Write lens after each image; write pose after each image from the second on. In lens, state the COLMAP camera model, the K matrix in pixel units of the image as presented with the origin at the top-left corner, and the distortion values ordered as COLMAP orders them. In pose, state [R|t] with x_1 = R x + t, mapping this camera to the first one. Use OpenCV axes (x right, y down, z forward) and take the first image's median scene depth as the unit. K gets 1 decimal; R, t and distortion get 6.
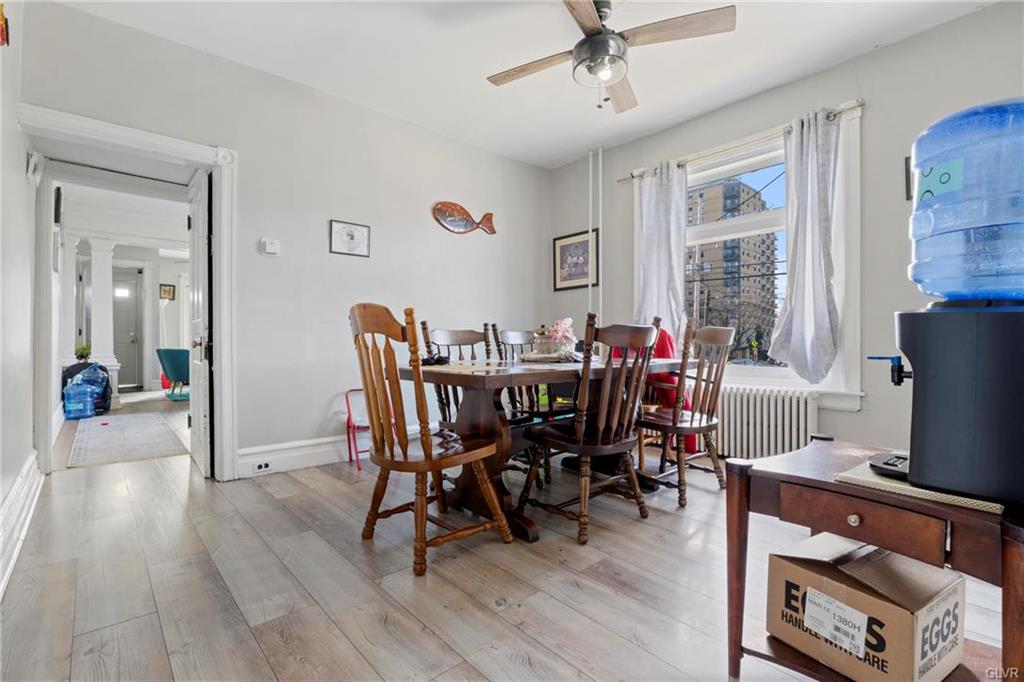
lens RADIAL K [[467.4, 0, 514.1], [0, 467.4, 343.7], [0, 0, 1]] dist [-0.002553, -0.000223]
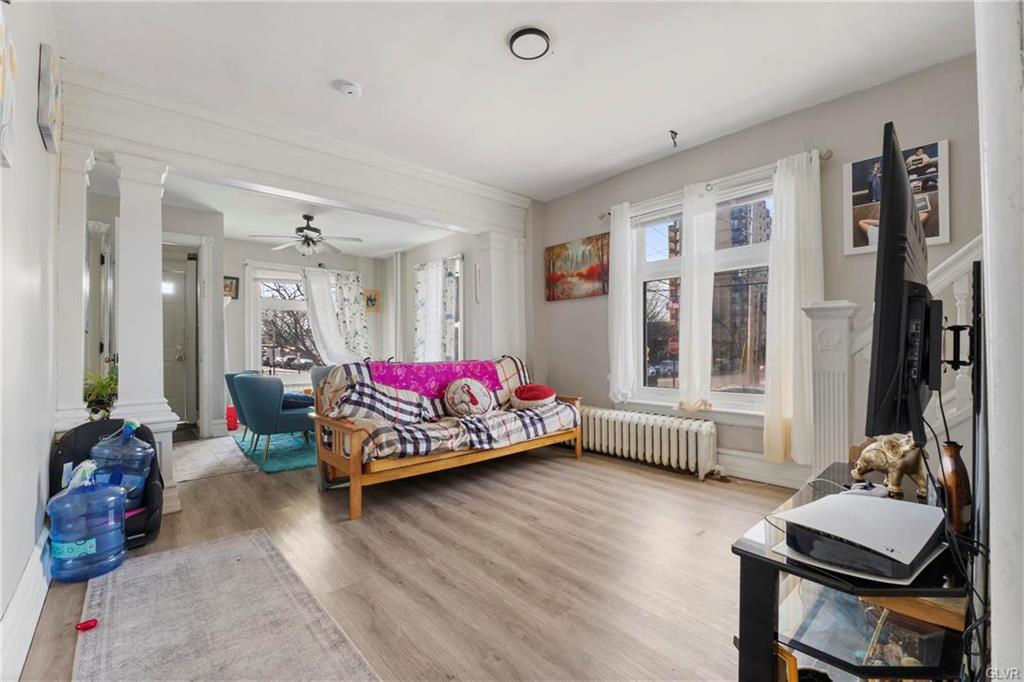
lens RADIAL K [[441.7, 0, 516.2], [0, 441.7, 342.6], [0, 0, 1]] dist [-0.012417, 0.001091]
pose [[0.999967, -0.007661, -0.002733, -0.357894], [0.007622, 0.999875, -0.013887, -0.017675], [0.002839, 0.013866, 0.999900, 0.397430]]
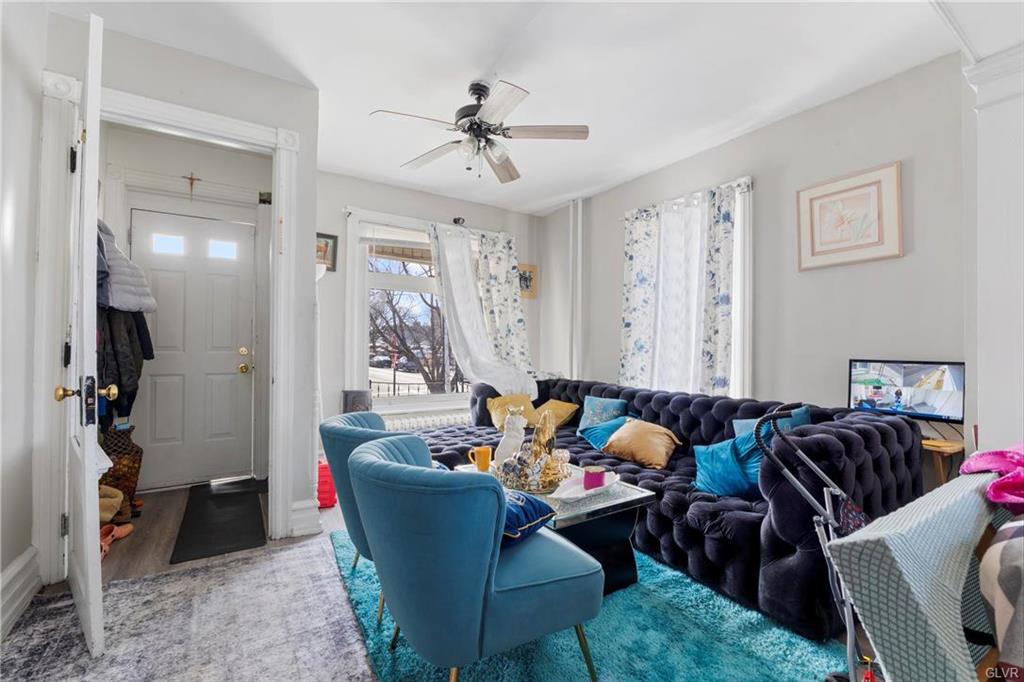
lens RADIAL K [[441.7, 0, 513.9], [0, 441.7, 343.6], [0, 0, 1]] dist [-0.012417, 0.001091]
pose [[0.988107, 0.008835, -0.153513, -0.586775], [-0.010536, 0.999892, -0.010272, -0.029083], [0.153405, 0.011767, 0.988093, 0.731515]]
